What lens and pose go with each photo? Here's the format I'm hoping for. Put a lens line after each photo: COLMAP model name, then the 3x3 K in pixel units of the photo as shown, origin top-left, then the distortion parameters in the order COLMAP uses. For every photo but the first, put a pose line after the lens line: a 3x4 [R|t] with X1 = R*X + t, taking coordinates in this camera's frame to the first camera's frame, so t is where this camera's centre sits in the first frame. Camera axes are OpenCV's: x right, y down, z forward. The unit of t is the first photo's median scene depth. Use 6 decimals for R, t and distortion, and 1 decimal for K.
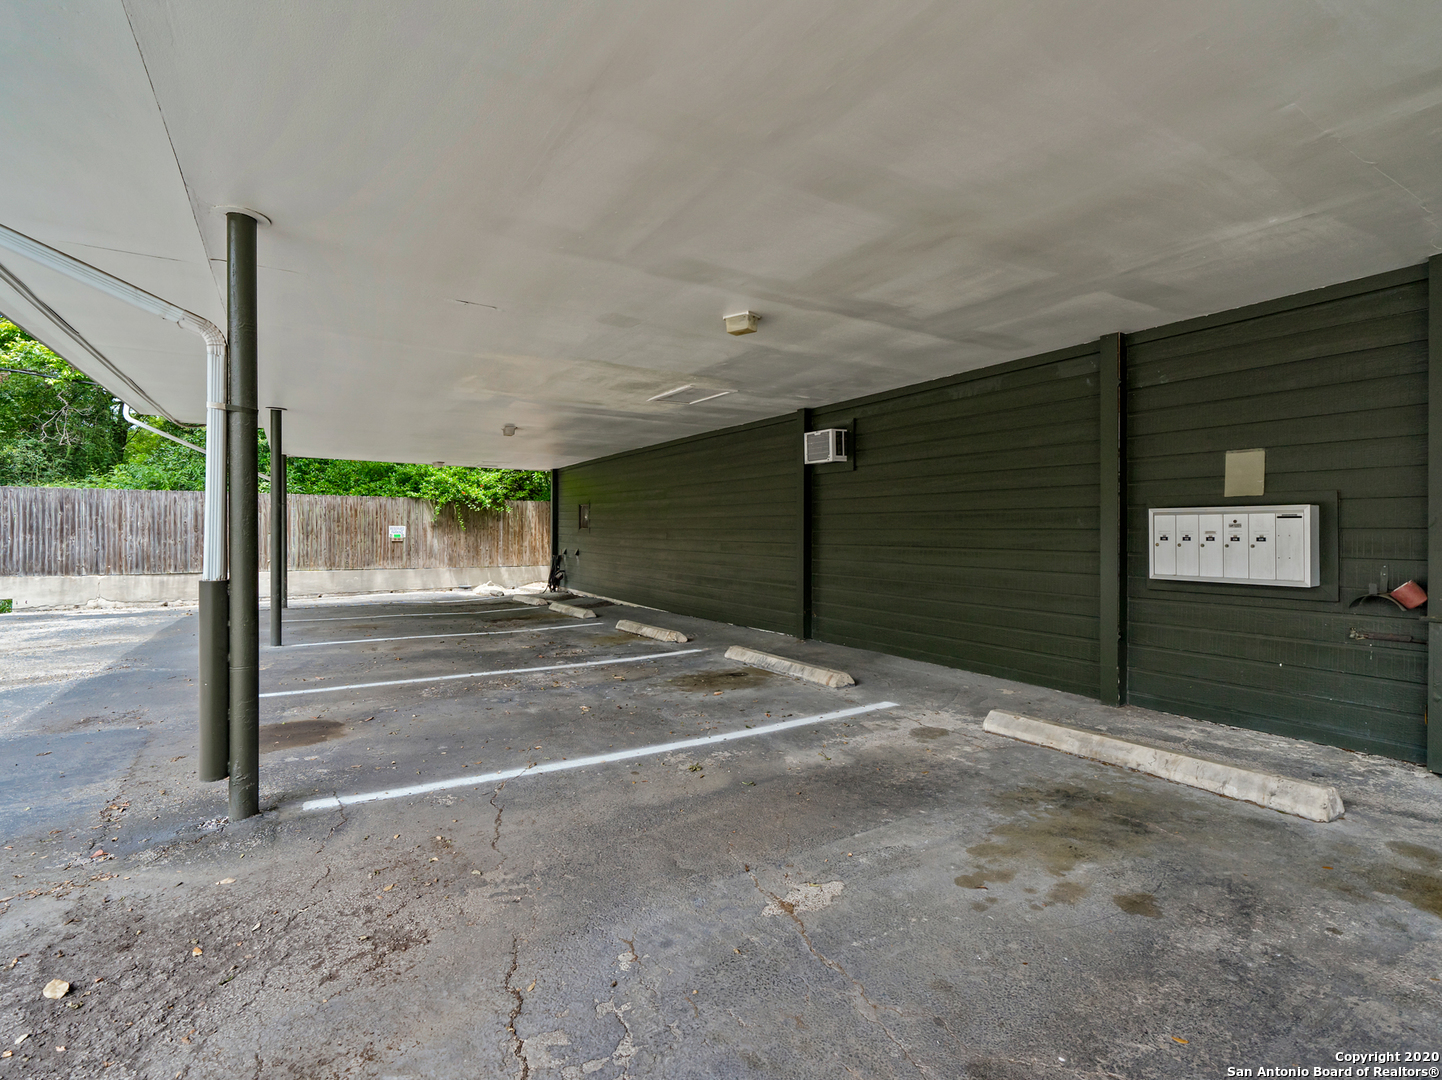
lens RADIAL K [[685.9, 0, 720.5], [0, 685.9, 534.0], [0, 0, 1]] dist [0.000333, 0.000015]
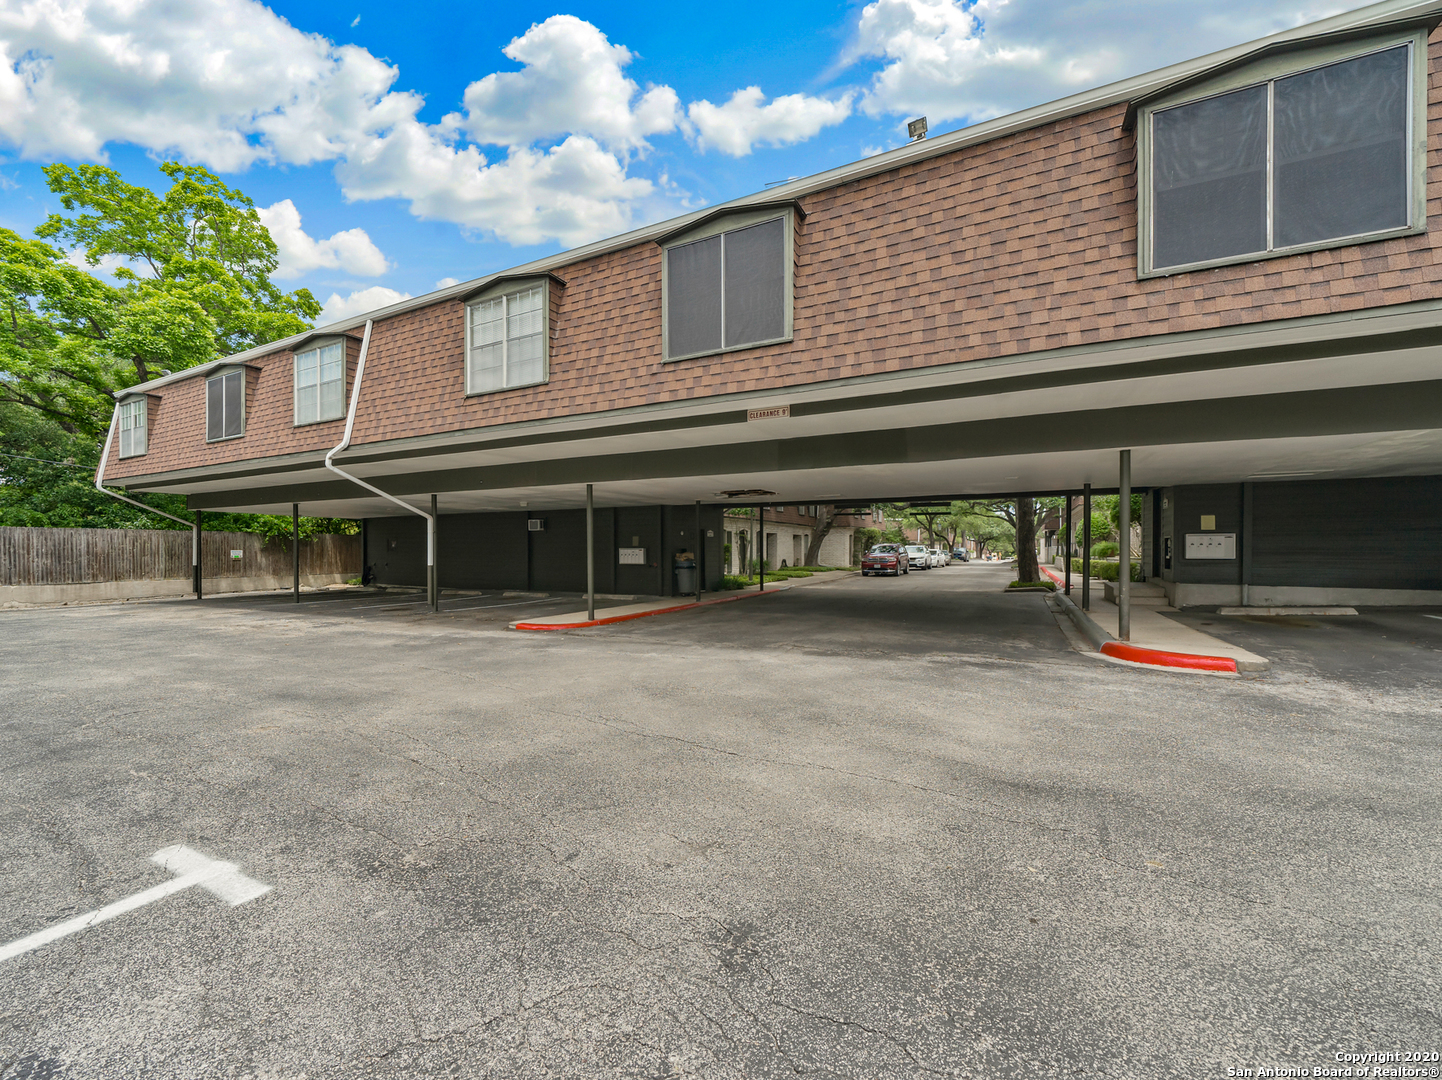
lens RADIAL K [[569.8, 0, 724.1], [0, 569.8, 548.7], [0, 0, 1]] dist [-0.003101, -0.000160]
pose [[0.851128, -0.003992, 0.524944, -0.238774], [0.005737, 0.999982, -0.001698, -0.007901], [-0.524928, 0.004457, 0.851135, -0.812762]]
